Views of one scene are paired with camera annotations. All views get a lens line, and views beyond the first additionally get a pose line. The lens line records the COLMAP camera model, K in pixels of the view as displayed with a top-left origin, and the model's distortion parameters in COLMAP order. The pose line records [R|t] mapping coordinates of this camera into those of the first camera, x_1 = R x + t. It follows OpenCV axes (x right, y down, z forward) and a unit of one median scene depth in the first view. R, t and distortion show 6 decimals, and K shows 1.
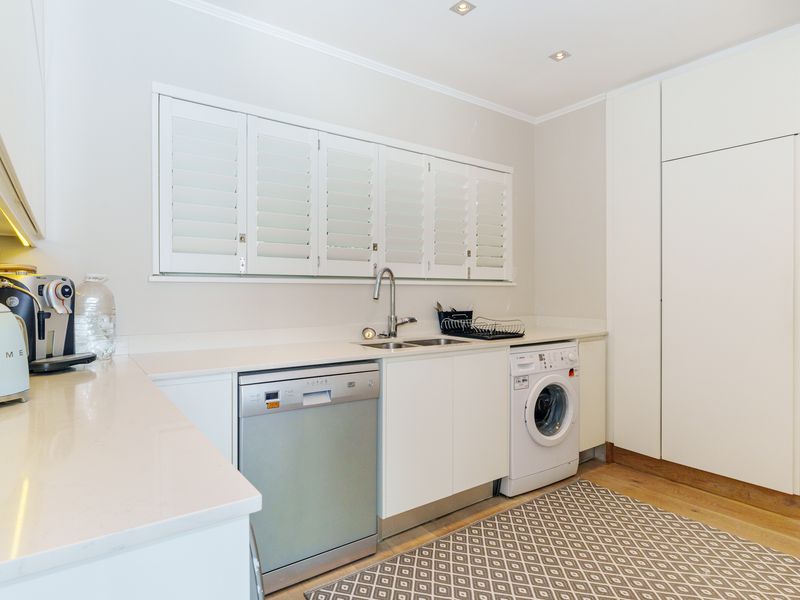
lens RADIAL K [[459.5, 0, 400.0], [0, 459.5, 300.0], [0, 0, 1]] dist [0.024627, -0.000098]
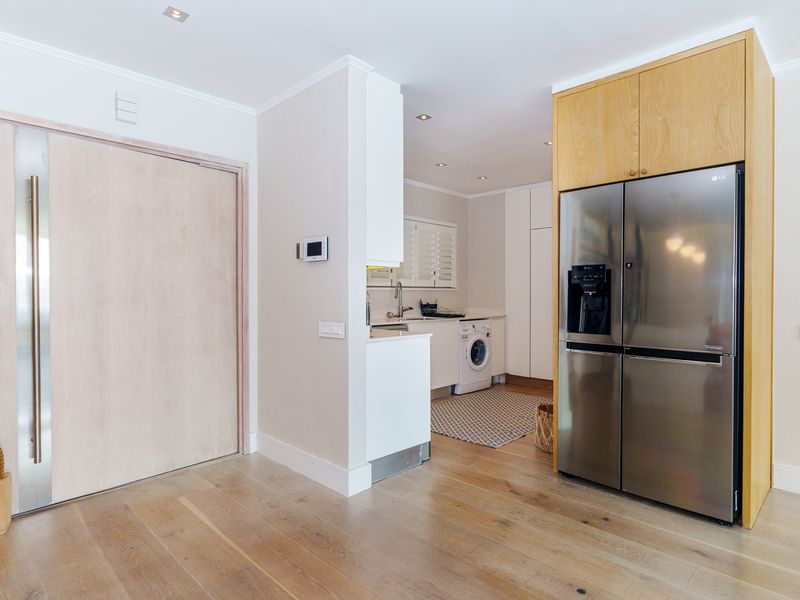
lens RADIAL K [[459.5, 0, 400.0], [0, 459.5, 300.0], [0, 0, 1]] dist [0.024627, -0.000098]
pose [[0.986479, 0.000709, 0.163888, -0.312391], [-0.000273, 0.999996, -0.002681, 0.012811], [-0.163890, 0.002600, 0.986475, -0.854407]]
